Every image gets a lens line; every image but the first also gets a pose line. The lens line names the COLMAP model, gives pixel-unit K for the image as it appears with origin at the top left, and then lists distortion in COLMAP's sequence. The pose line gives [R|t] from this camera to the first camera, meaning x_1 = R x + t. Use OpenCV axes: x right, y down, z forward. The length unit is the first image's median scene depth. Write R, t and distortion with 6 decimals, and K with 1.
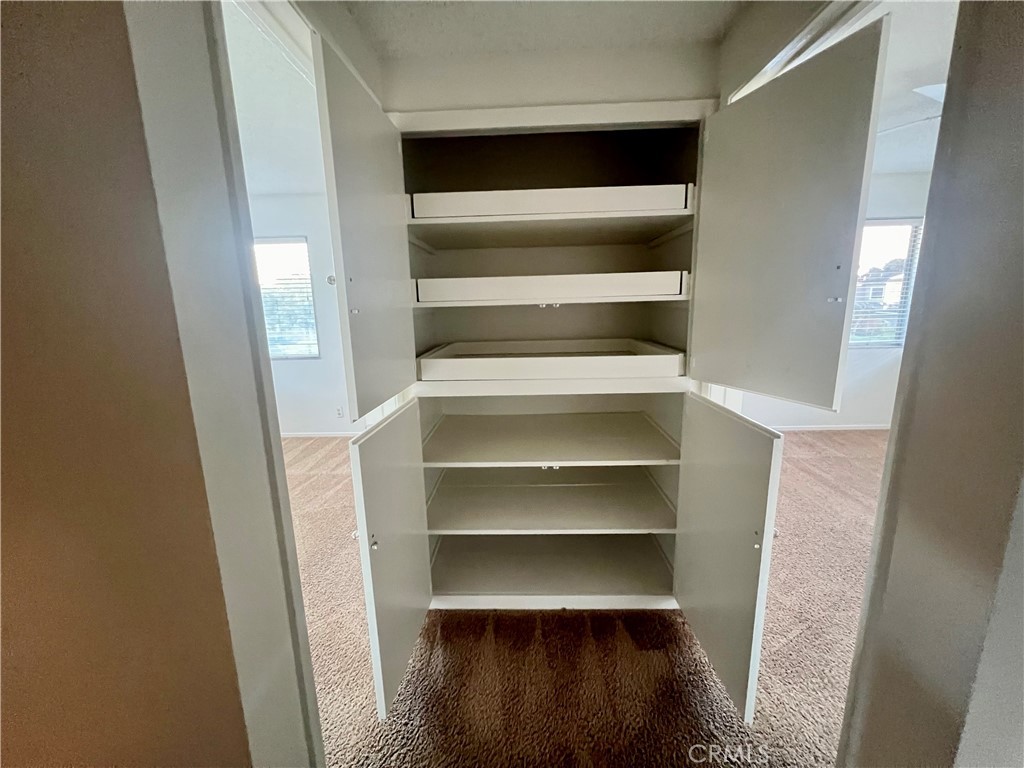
lens RADIAL K [[407.0, 0, 510.7], [0, 407.0, 380.4], [0, 0, 1]] dist [-0.000631, -0.000067]
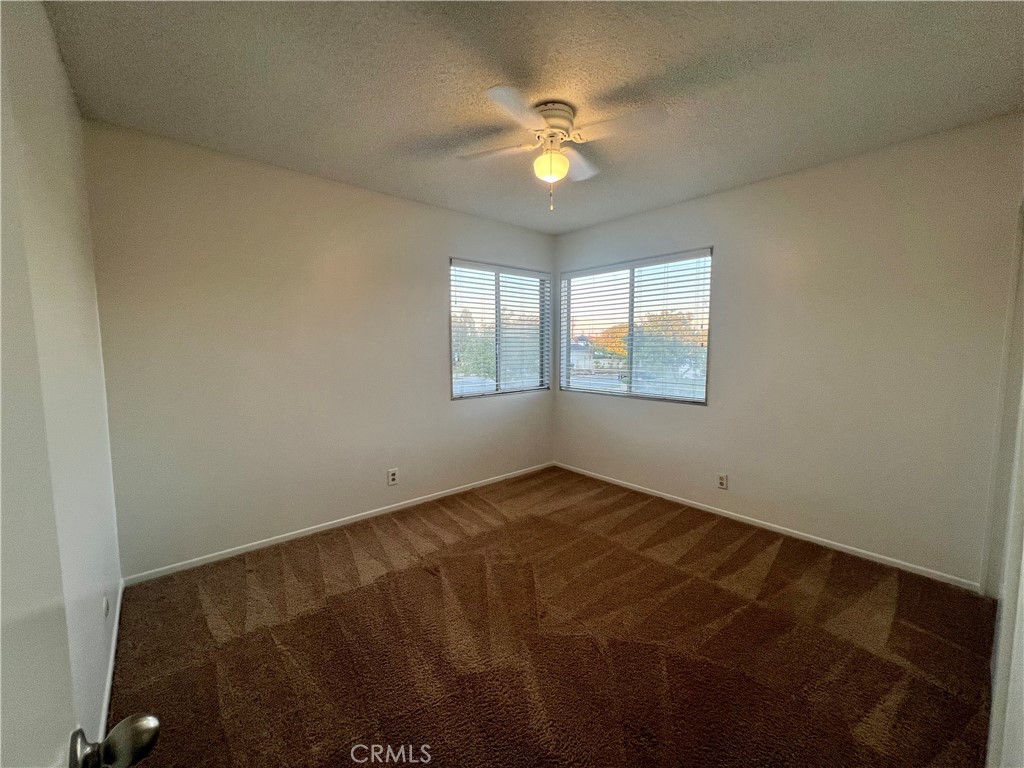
lens RADIAL K [[407.0, 0, 510.7], [0, 407.0, 380.4], [0, 0, 1]] dist [-0.000631, -0.000067]
pose [[0.678482, 0.085417, -0.729634, -0.178529], [-0.152219, 0.988008, -0.025883, -0.025797], [0.718673, 0.128625, 0.683348, 0.231671]]
